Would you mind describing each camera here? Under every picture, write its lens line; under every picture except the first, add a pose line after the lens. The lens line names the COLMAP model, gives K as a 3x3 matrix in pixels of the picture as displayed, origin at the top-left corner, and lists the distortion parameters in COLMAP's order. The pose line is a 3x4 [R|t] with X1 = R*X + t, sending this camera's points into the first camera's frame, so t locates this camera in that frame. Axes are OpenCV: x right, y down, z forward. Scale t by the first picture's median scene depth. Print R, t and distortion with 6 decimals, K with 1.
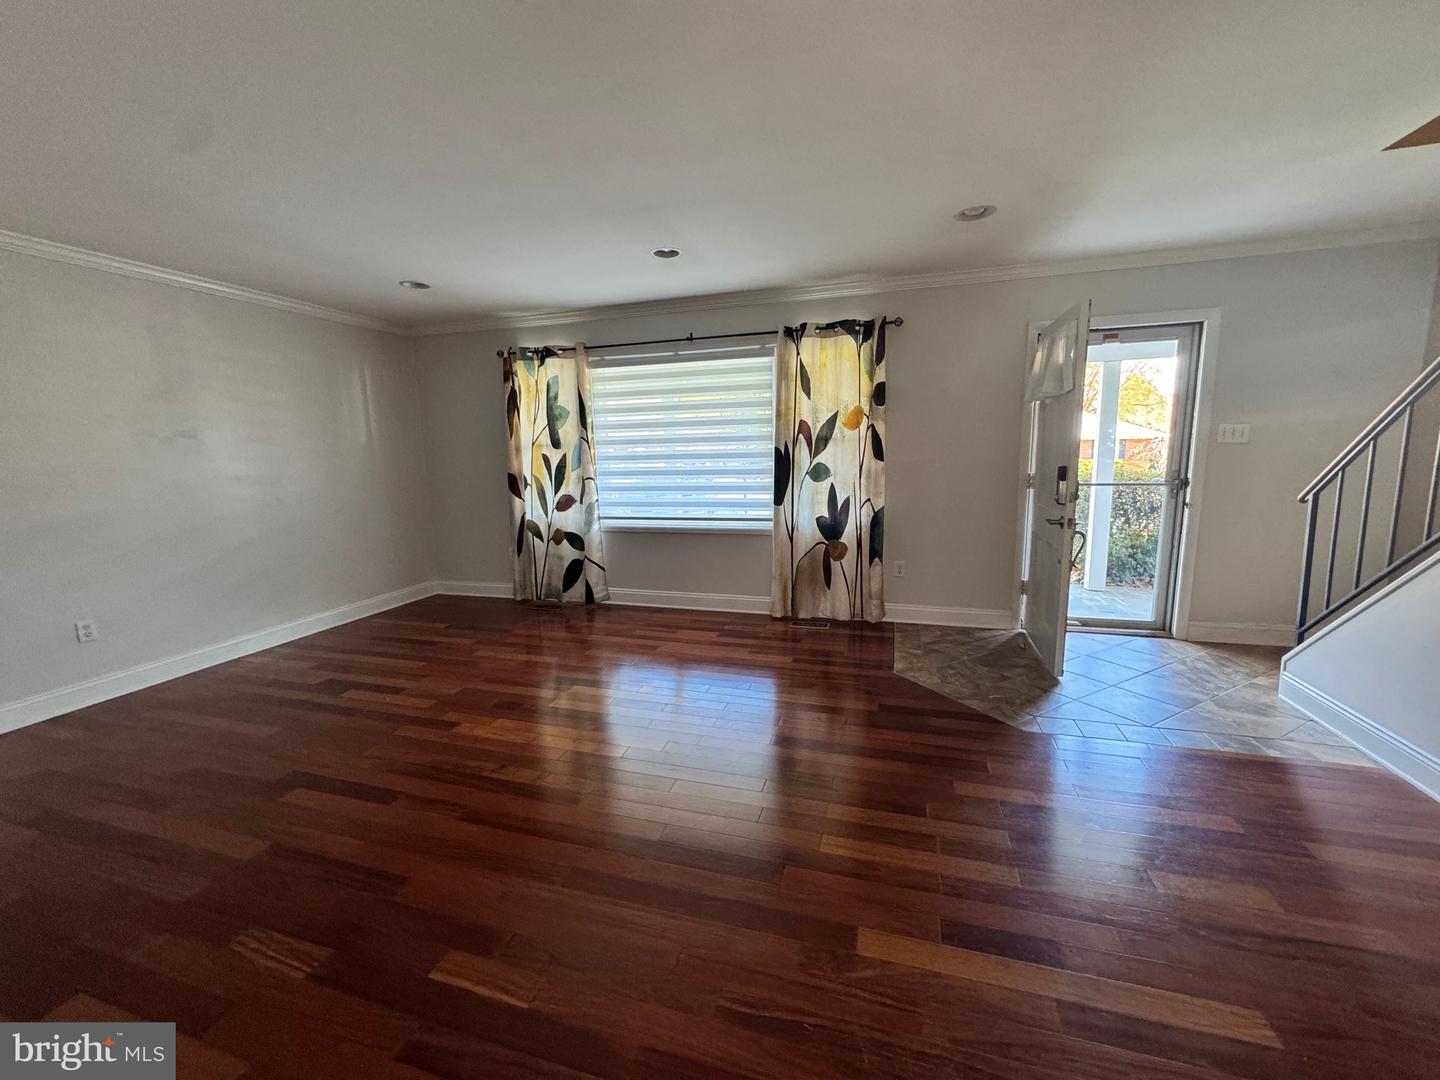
lens RADIAL K [[585.7, 0, 716.9], [0, 585.7, 551.0], [0, 0, 1]] dist [-0.004358, 0.000783]
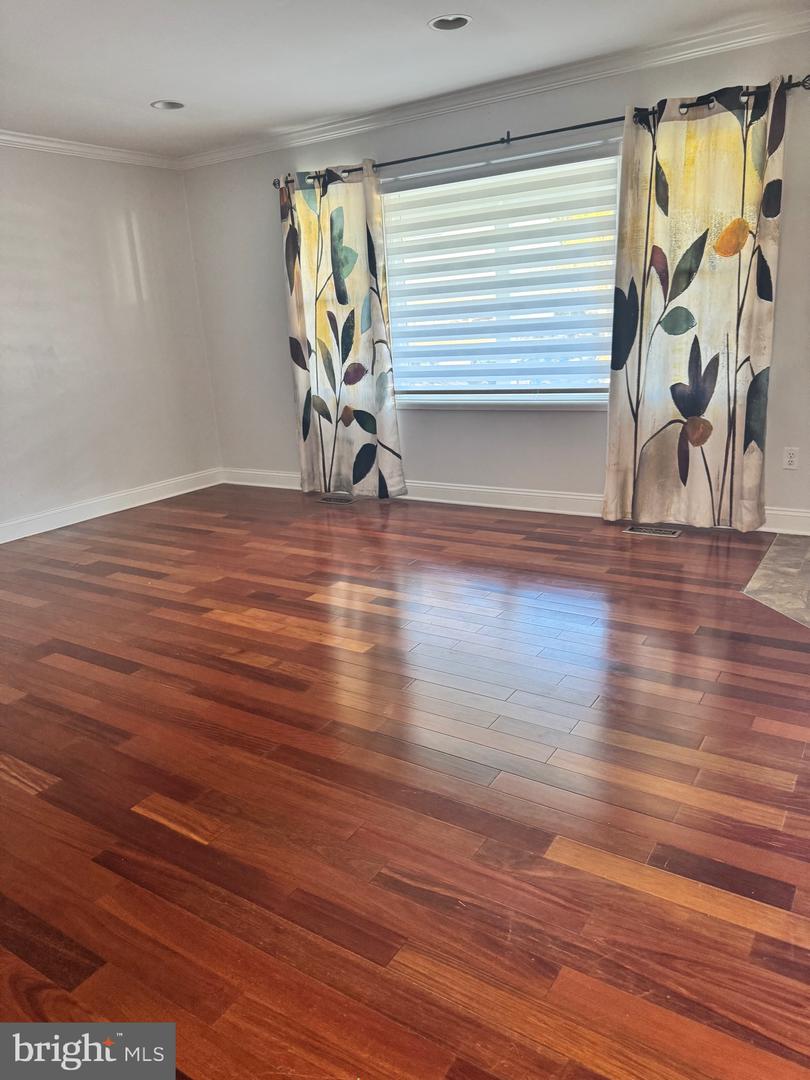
lens RADIAL K [[773.6, 0, 413.5], [0, 773.6, 585.8], [0, 0, 1]] dist [0.042348, -0.056899]
pose [[0.959107, 0.057051, -0.277233, 0.152714], [-0.009641, 0.985492, 0.169449, 0.029001], [0.282878, -0.159847, 0.945742, -0.059698]]
